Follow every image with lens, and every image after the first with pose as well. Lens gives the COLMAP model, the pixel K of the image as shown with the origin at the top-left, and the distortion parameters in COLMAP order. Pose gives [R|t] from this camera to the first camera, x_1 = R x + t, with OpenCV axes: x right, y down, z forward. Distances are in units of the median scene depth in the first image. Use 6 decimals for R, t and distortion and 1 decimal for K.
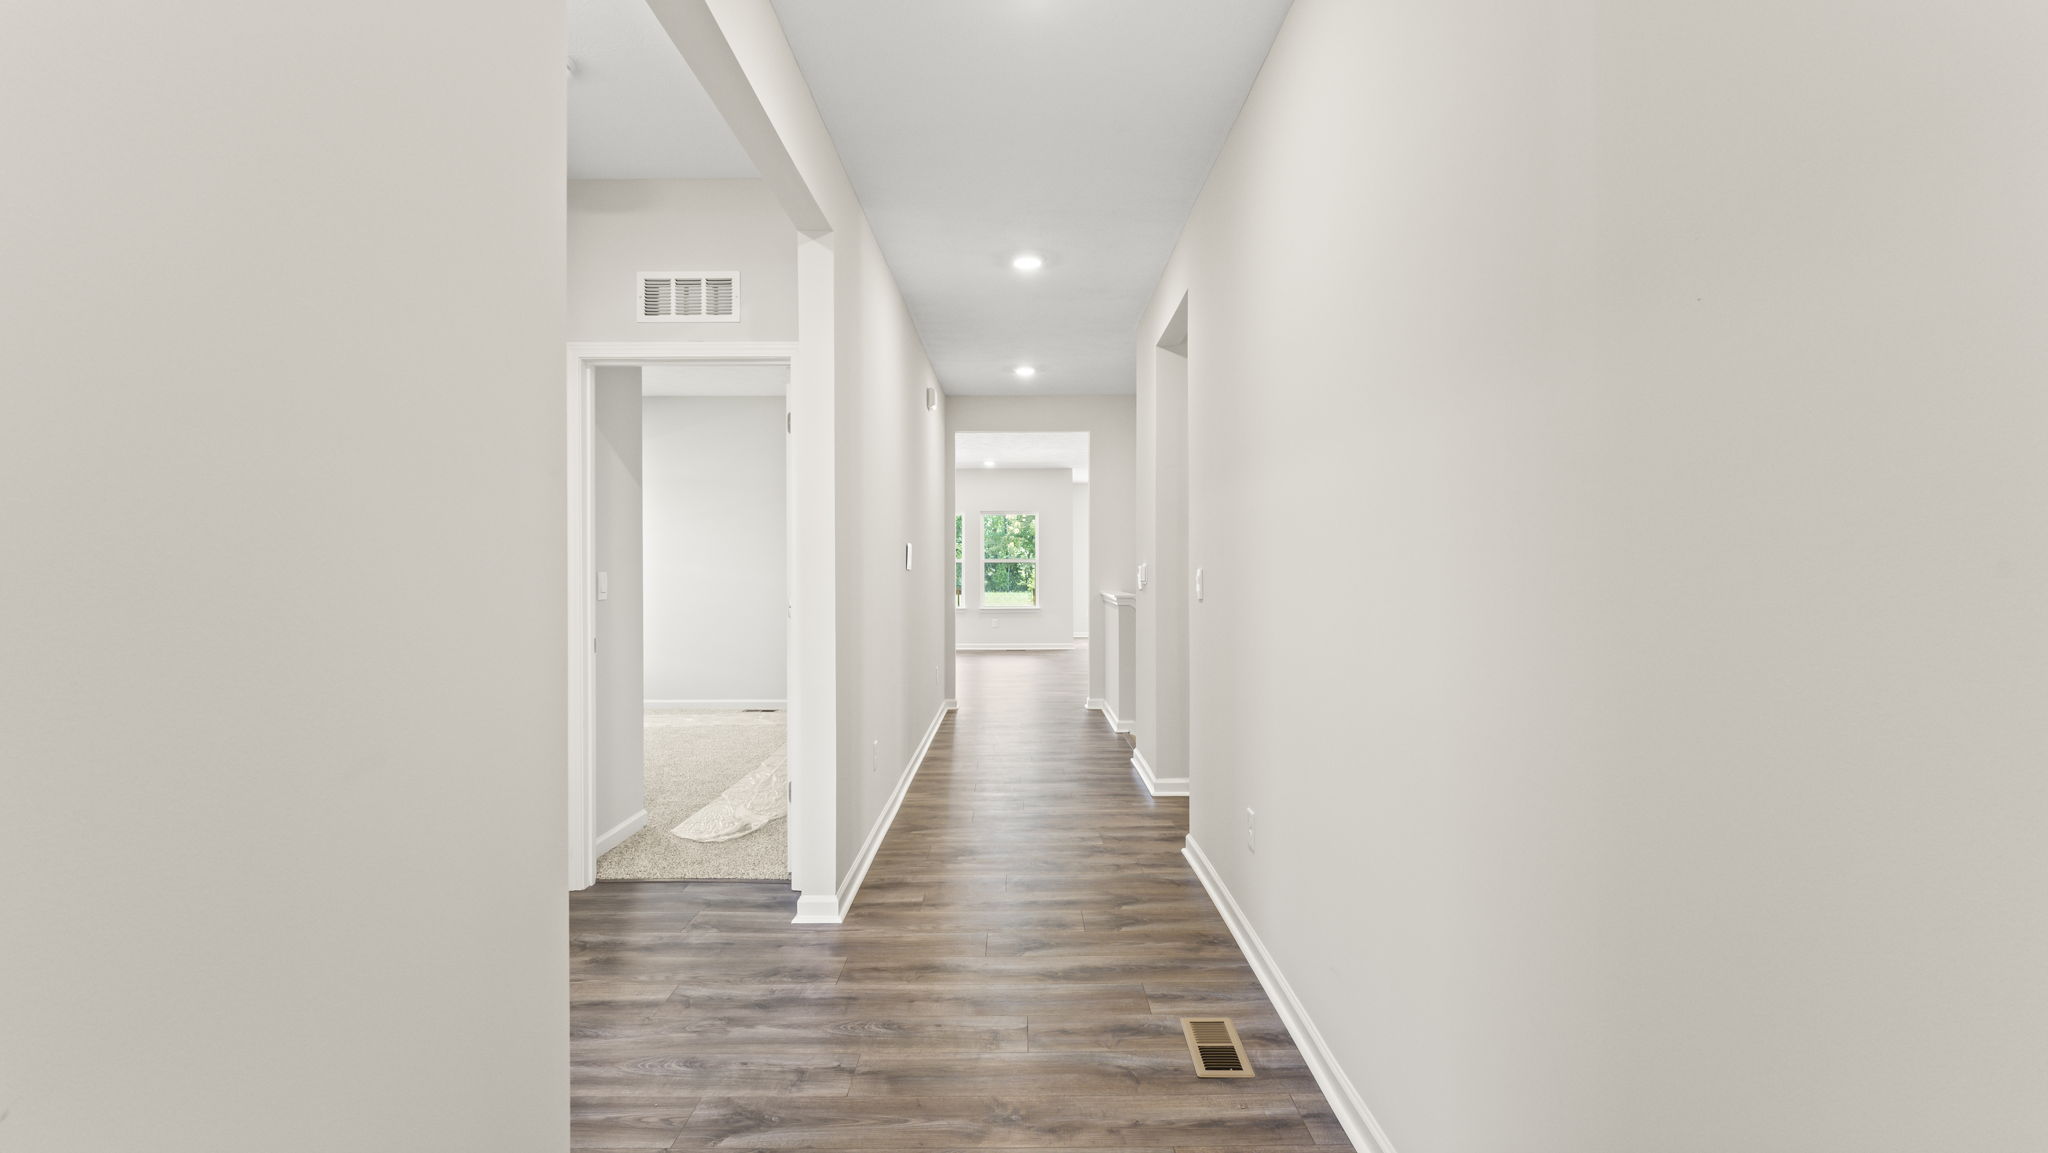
lens RADIAL K [[903.6, 0, 1018.8], [0, 903.6, 572.3], [0, 0, 1]] dist [-0.001063, -0.000127]
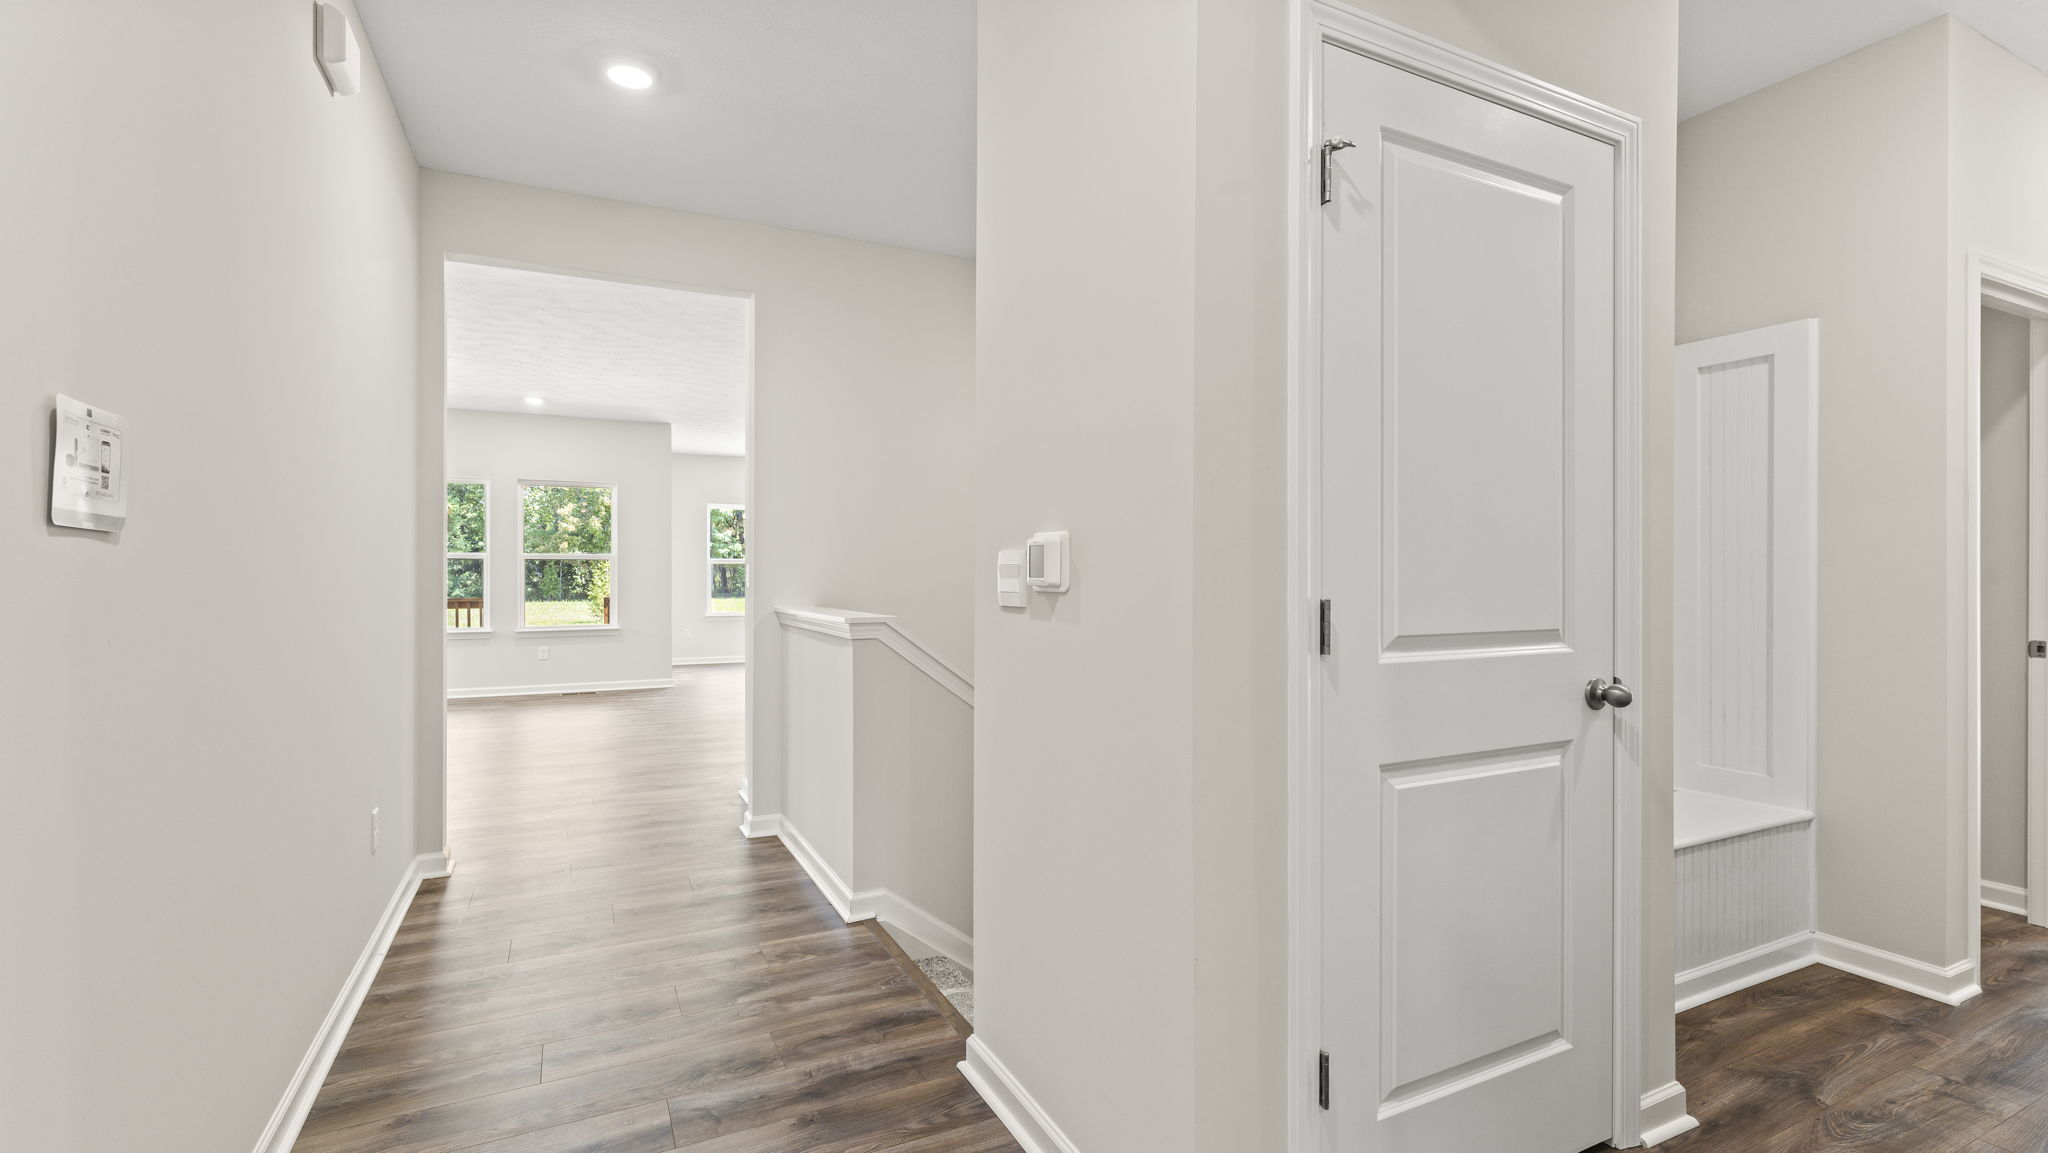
lens RADIAL K [[903.6, 0, 1018.8], [0, 903.6, 572.3], [0, 0, 1]] dist [-0.001063, -0.000127]
pose [[0.896684, -0.004201, 0.442651, -0.007224], [0.006410, 0.999973, -0.003495, 0.002668], [-0.442625, 0.005971, 0.896687, 0.274002]]
